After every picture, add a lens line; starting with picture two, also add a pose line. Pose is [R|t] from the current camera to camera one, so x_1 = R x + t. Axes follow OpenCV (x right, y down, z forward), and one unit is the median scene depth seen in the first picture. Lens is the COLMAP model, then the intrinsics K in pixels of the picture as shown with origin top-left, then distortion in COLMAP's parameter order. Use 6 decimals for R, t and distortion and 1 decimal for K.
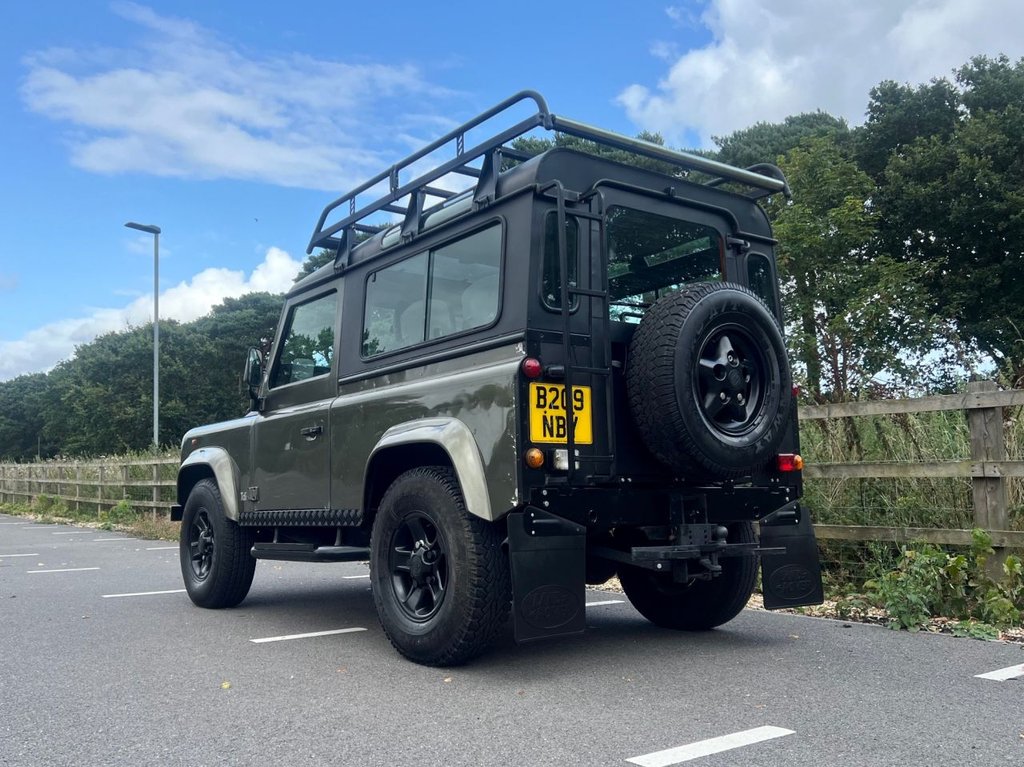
lens RADIAL K [[933.1, 0, 446.2], [0, 933.1, 402.5], [0, 0, 1]] dist [0.111128, -0.131641]
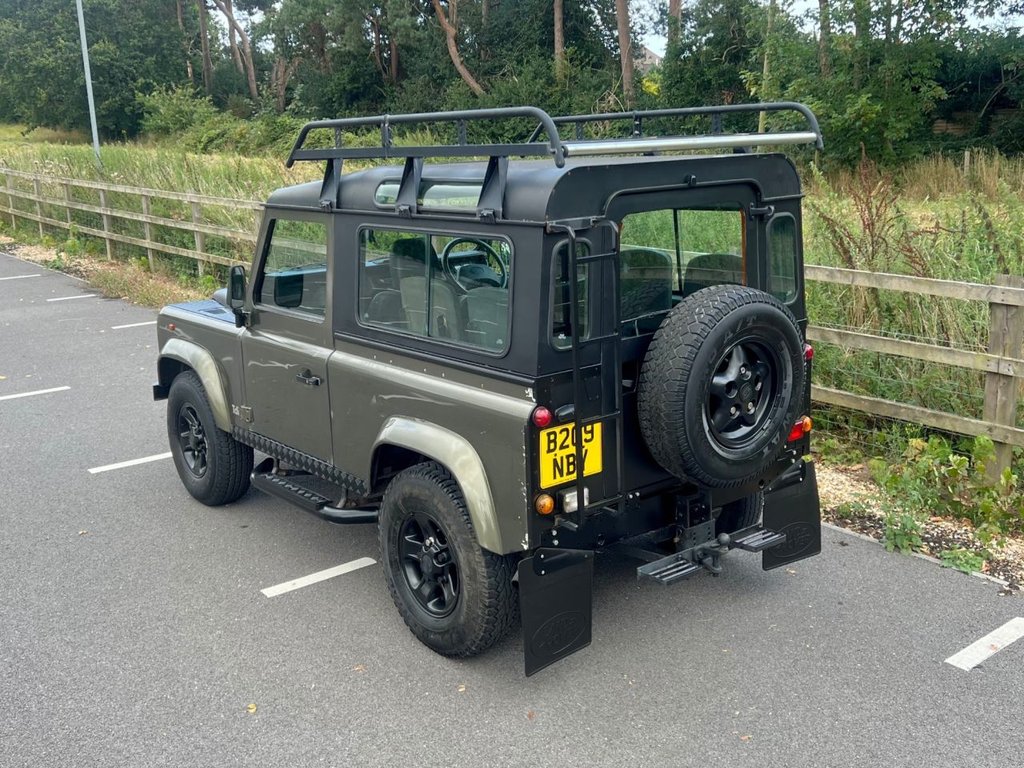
lens RADIAL K [[1073.5, 0, 486.9], [0, 1073.5, 345.9], [0, 0, 1]] dist [0.110288, -0.178665]
pose [[0.998695, -0.026424, 0.043708, -0.012621], [0.012050, 0.953507, 0.301129, -0.417602], [-0.049633, -0.300209, 0.952581, -0.047516]]
